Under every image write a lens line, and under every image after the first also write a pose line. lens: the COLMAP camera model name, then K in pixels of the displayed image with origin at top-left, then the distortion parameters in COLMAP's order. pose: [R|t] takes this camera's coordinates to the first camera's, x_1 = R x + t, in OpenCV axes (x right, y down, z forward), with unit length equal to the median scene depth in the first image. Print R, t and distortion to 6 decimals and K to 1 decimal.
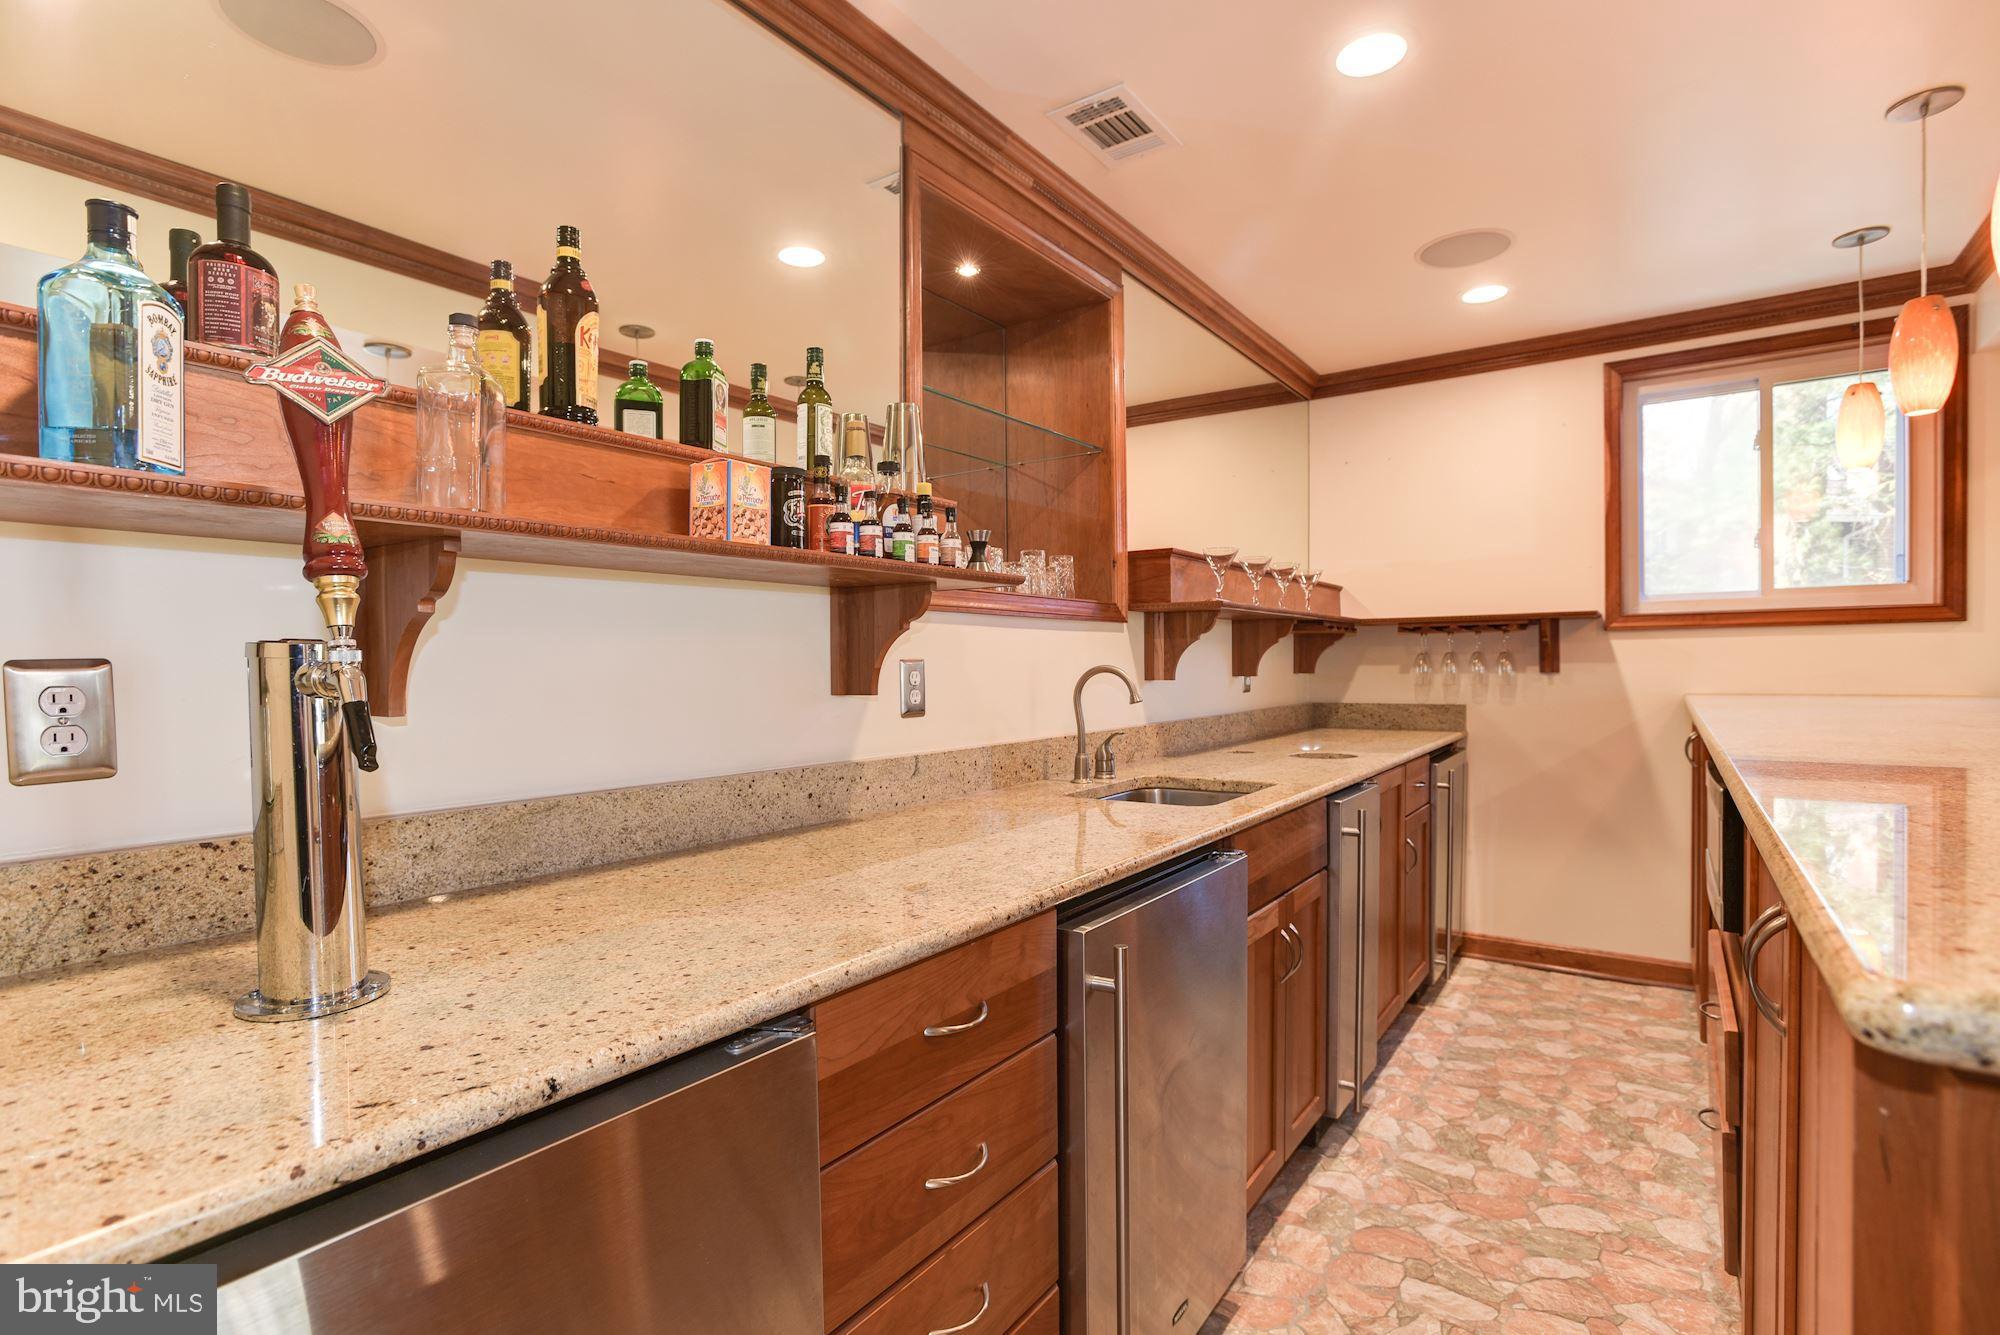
lens RADIAL K [[959.2, 0, 998.1], [0, 959.2, 666.3], [0, 0, 1]] dist [-0.030291, 0.010073]
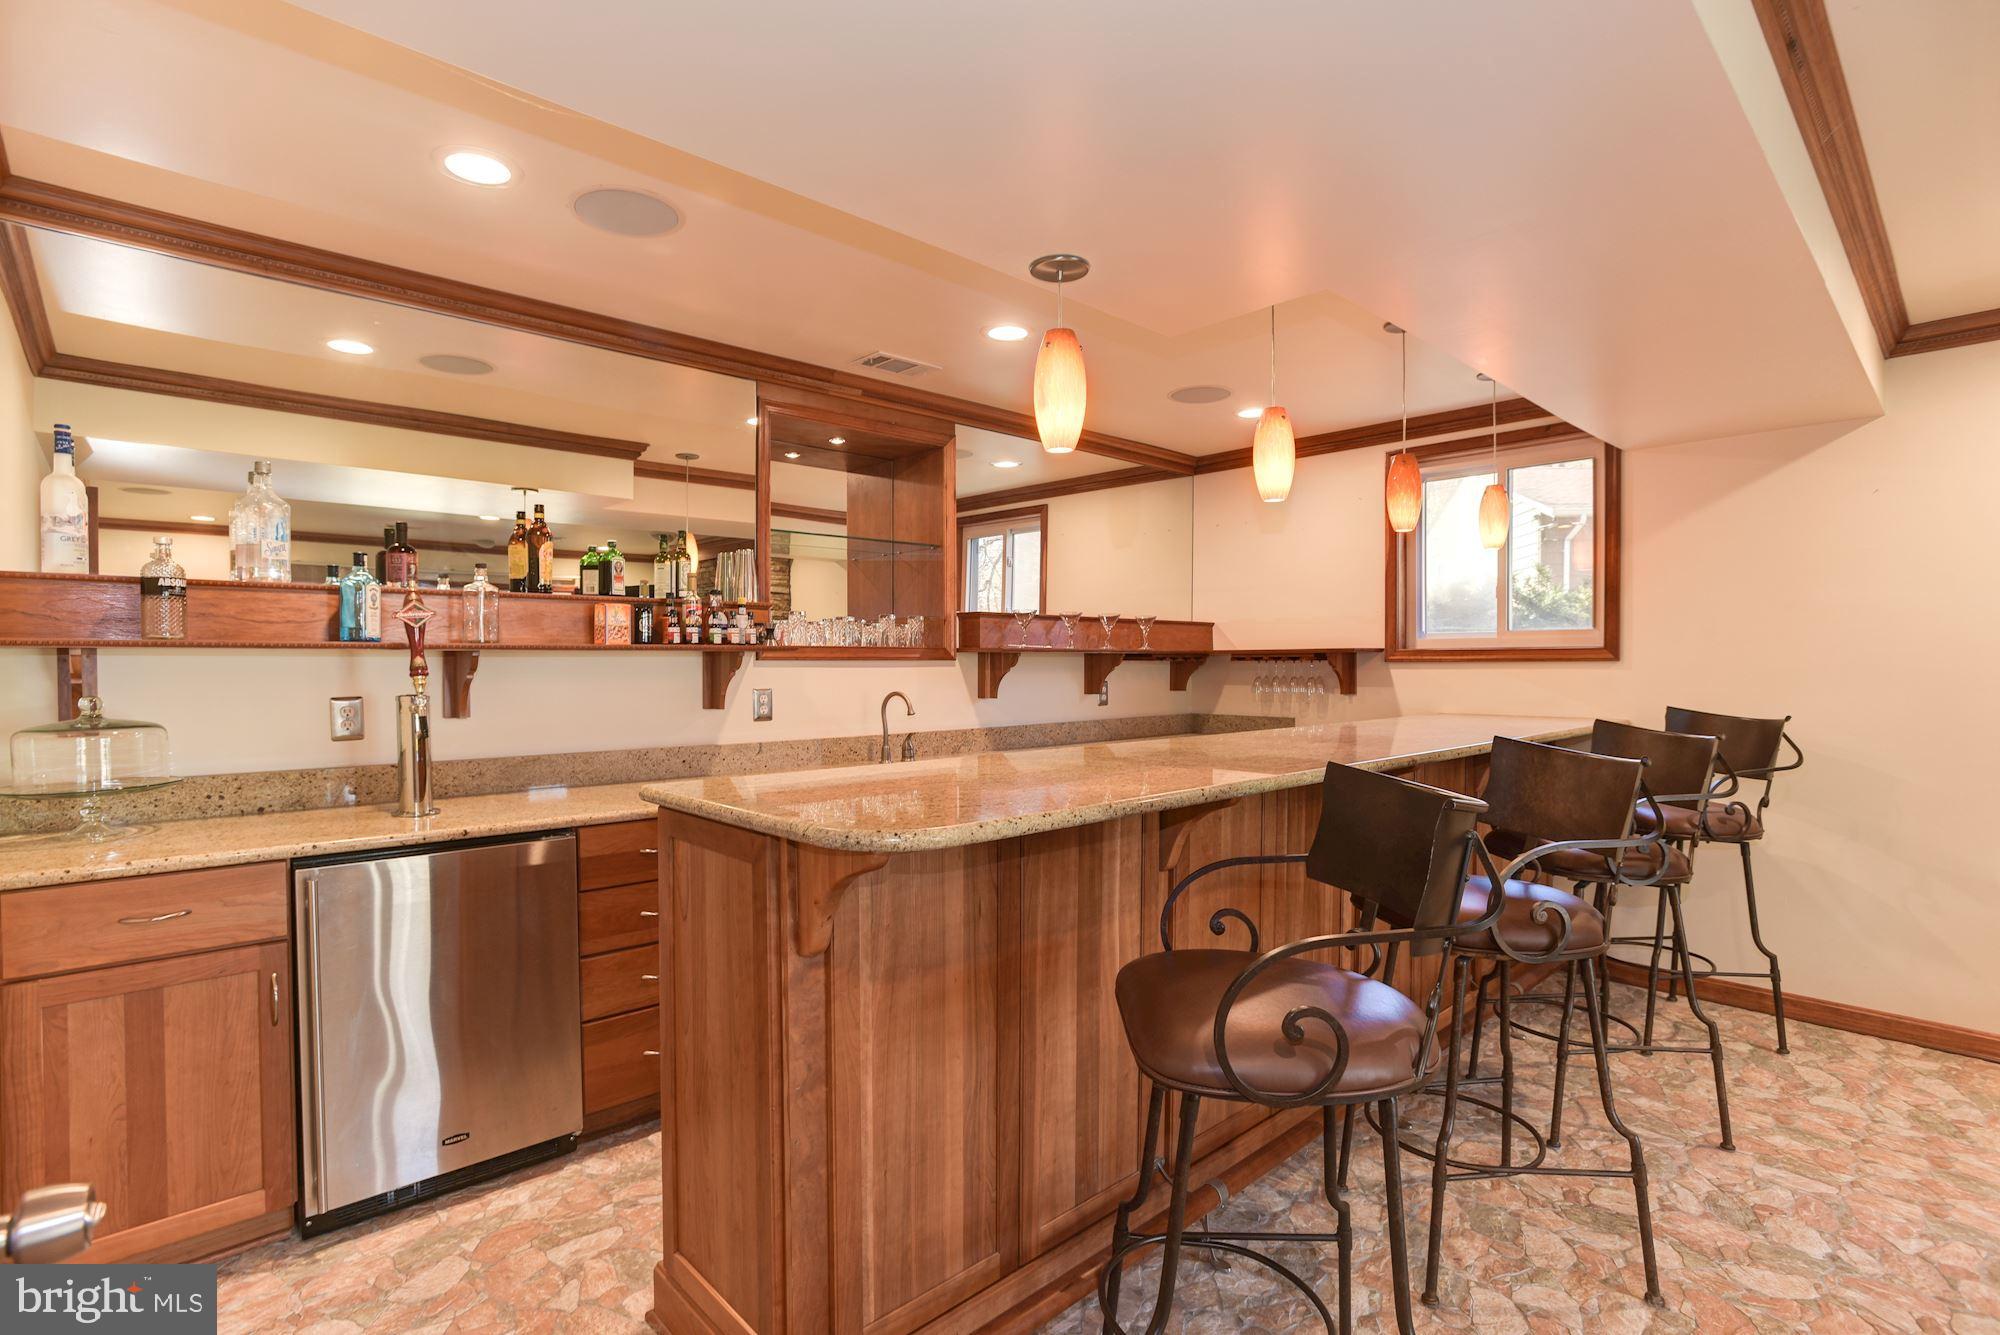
lens RADIAL K [[959.2, 0, 986.2], [0, 959.2, 672.5], [0, 0, 1]] dist [-0.030291, 0.010073]
pose [[0.977652, 0.009542, -0.210014, 0.508262], [-0.007456, 0.999915, 0.010718, -0.044082], [0.210098, -0.008913, 0.977640, -0.474948]]
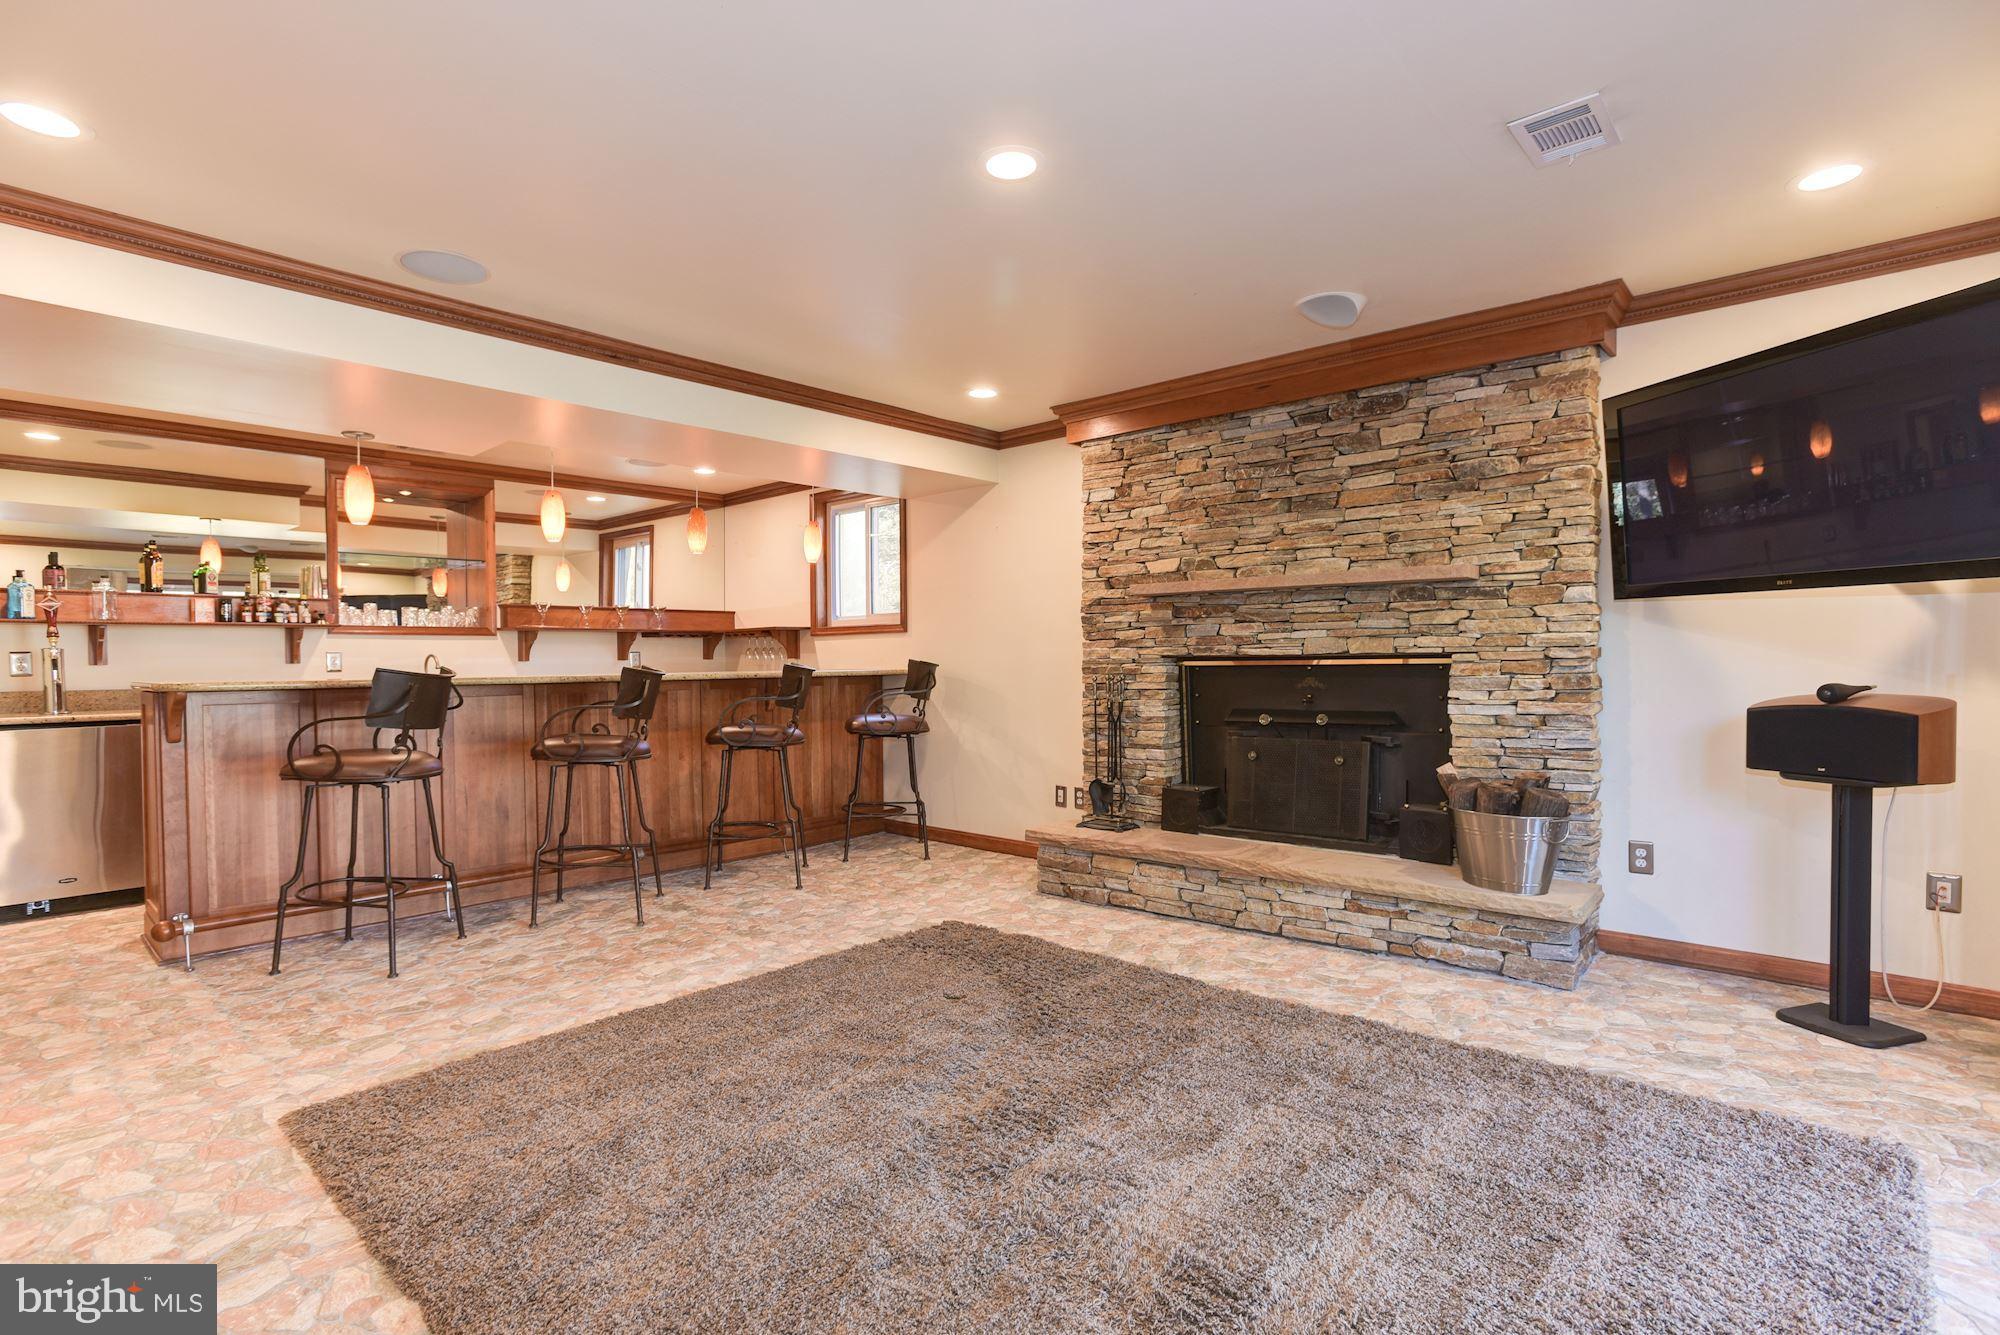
lens RADIAL K [[959.2, 0, 980.1], [0, 959.2, 664.8], [0, 0, 1]] dist [-0.030291, 0.010073]
pose [[0.992026, 0.004461, -0.125951, 1.603865], [-0.003167, 0.999940, 0.010470, -0.002514], [0.125990, -0.009988, 0.991981, -1.140196]]
